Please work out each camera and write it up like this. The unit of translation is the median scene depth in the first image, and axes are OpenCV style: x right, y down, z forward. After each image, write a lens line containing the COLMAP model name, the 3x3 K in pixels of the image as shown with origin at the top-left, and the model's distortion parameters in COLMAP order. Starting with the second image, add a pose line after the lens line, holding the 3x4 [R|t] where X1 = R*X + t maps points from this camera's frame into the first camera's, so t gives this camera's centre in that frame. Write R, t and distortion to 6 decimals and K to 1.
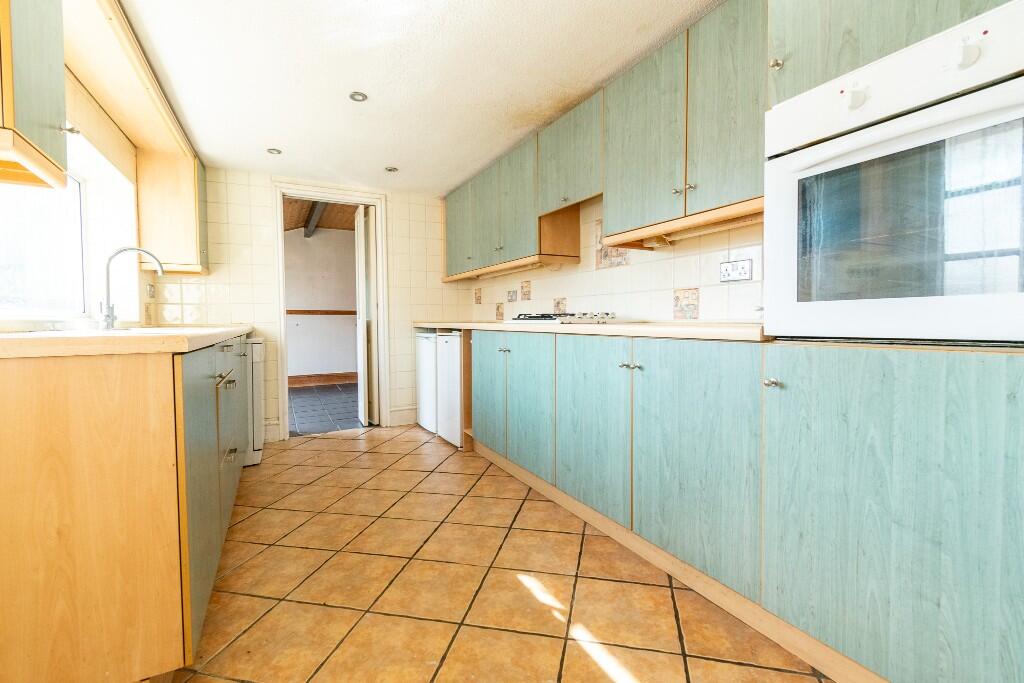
lens RADIAL K [[450.9, 0, 509.3], [0, 450.9, 338.6], [0, 0, 1]] dist [-0.000309, -0.000088]
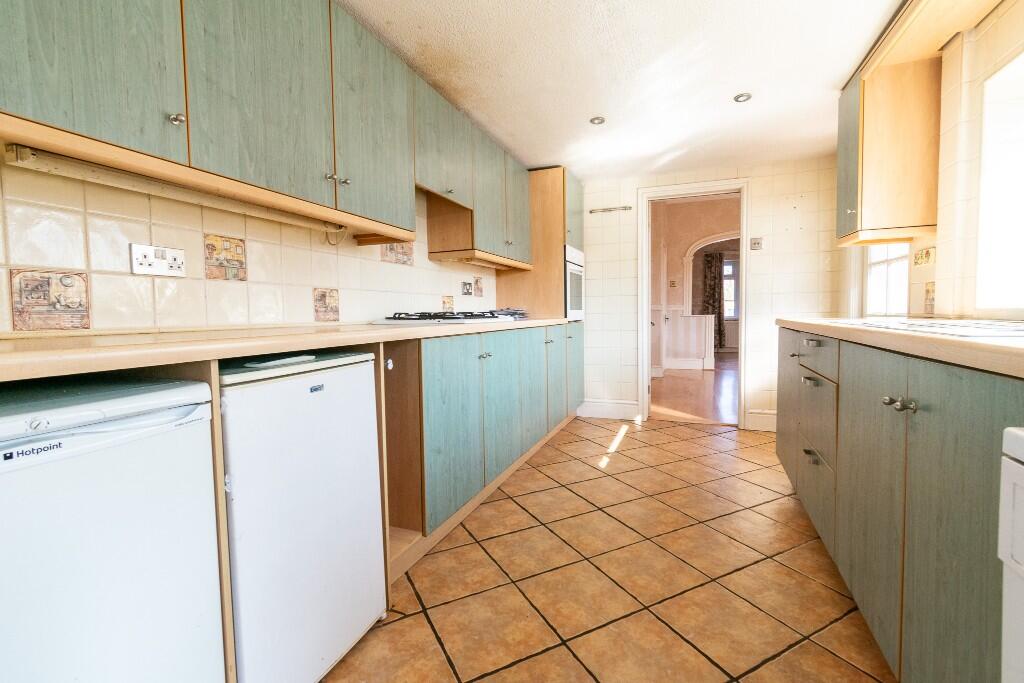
lens RADIAL K [[450.9, 0, 512.9], [0, 450.9, 337.1], [0, 0, 1]] dist [-0.000309, -0.000088]
pose [[-0.653358, -0.026242, 0.756594, -0.684962], [0.047090, 0.996055, 0.075211, -0.070353], [-0.755583, 0.084768, -0.649545, 1.541332]]
